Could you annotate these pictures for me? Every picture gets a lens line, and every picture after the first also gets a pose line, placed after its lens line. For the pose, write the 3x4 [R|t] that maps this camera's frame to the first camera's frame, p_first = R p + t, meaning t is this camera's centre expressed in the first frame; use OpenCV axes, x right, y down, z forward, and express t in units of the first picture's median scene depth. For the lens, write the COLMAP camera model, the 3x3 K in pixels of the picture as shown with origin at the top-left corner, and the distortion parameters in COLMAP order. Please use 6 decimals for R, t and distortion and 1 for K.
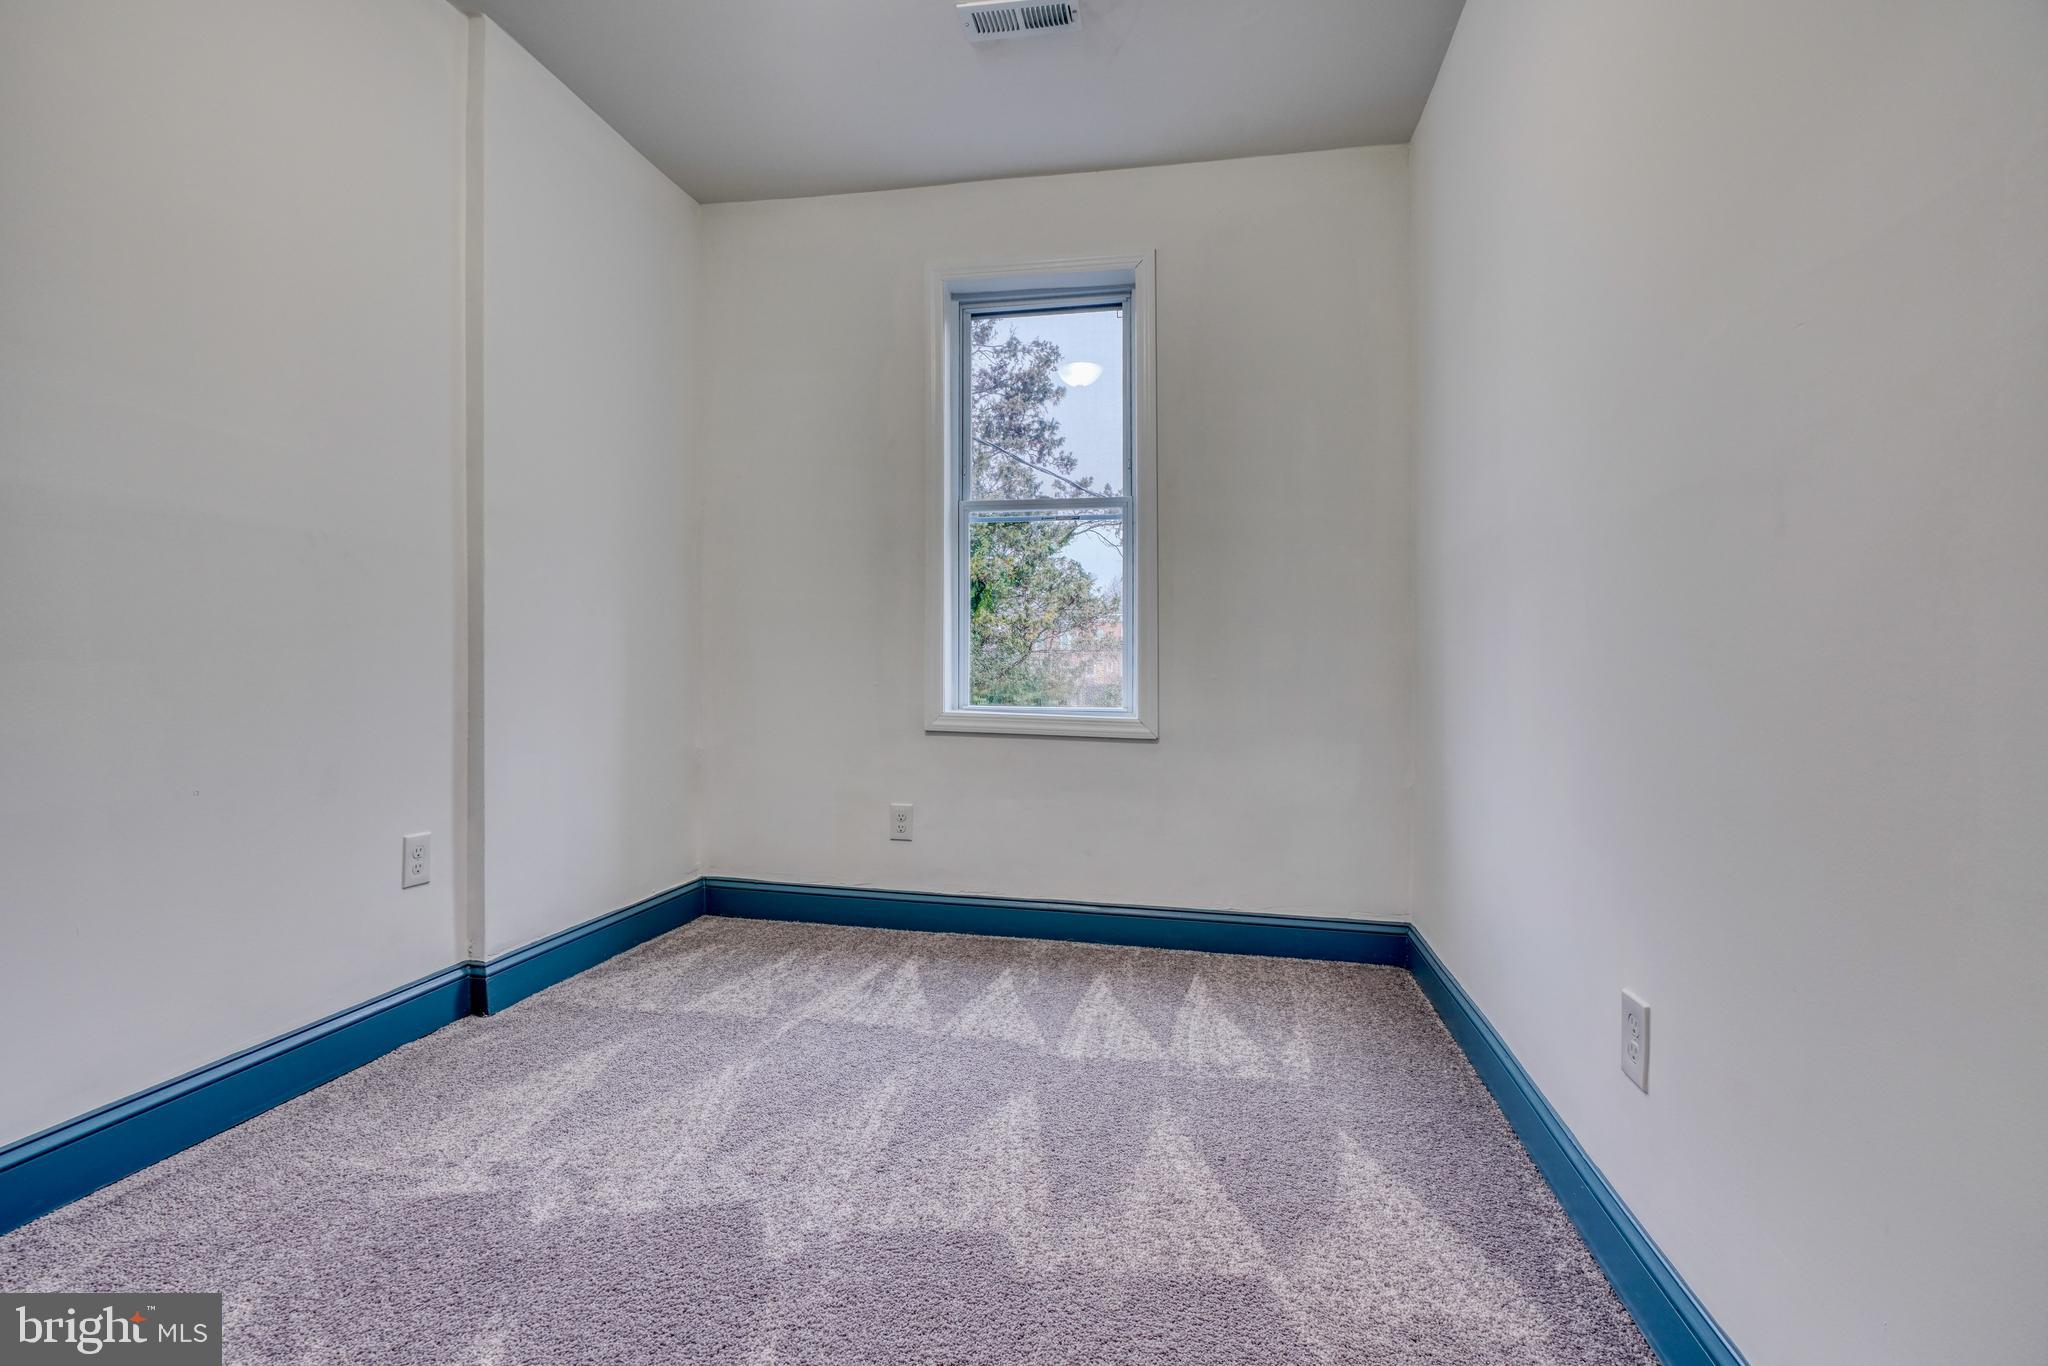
lens RADIAL K [[901.6, 0, 1012.2], [0, 901.6, 691.3], [0, 0, 1]] dist [-0.014223, 0.005442]
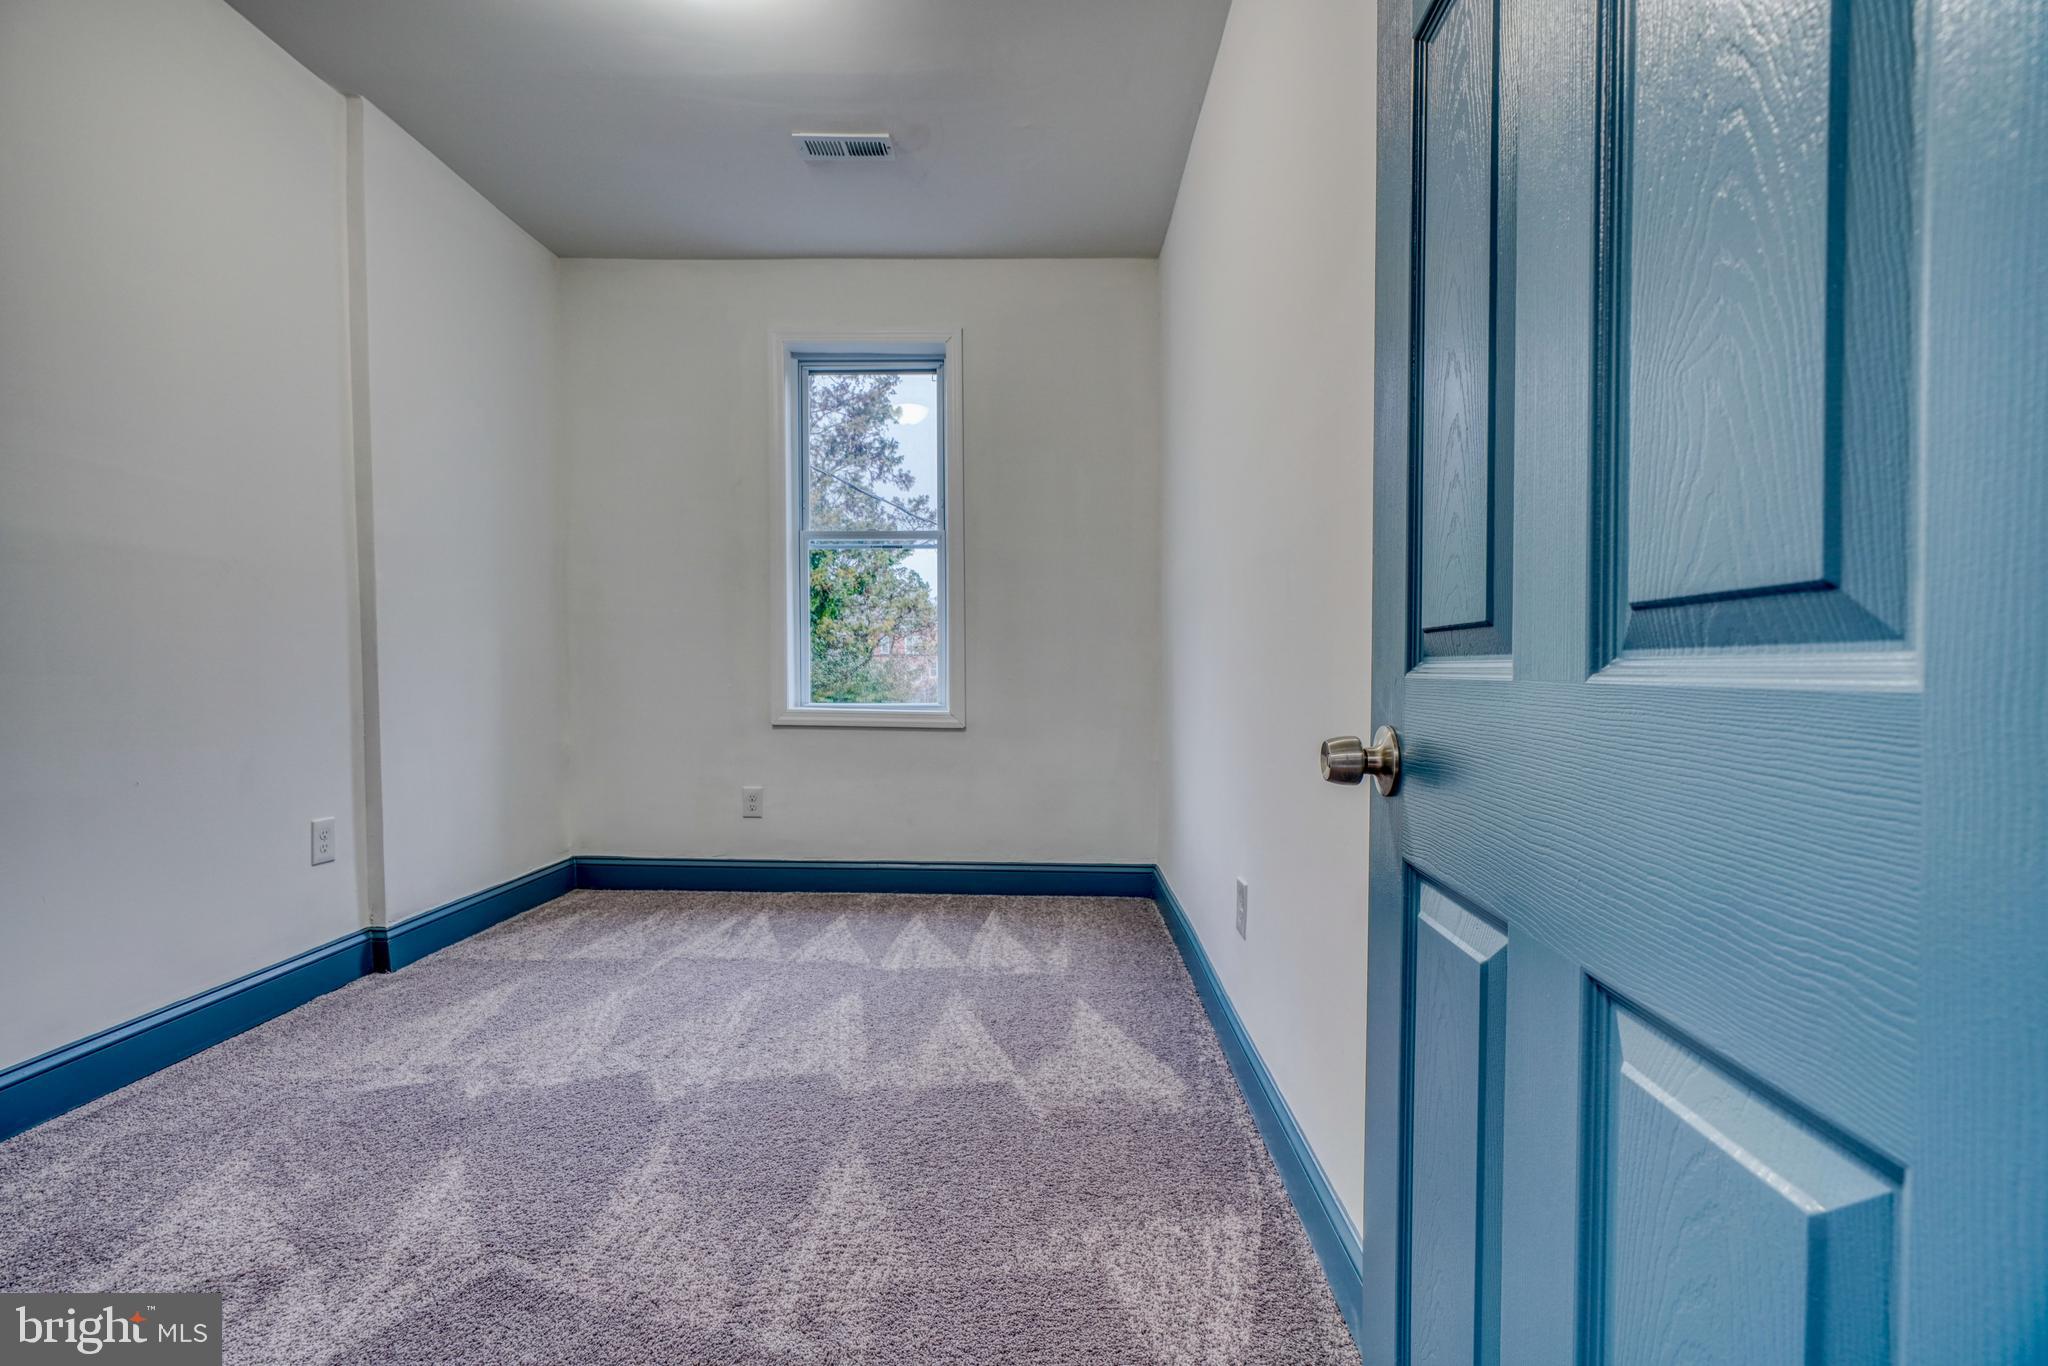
lens RADIAL K [[901.6, 0, 1012.2], [0, 901.6, 691.3], [0, 0, 1]] dist [-0.014223, 0.005442]
pose [[0.986678, -0.011395, 0.162284, 0.029185], [0.011782, 0.999930, -0.001423, 0.006464], [-0.162256, 0.003316, 0.986743, -0.279977]]
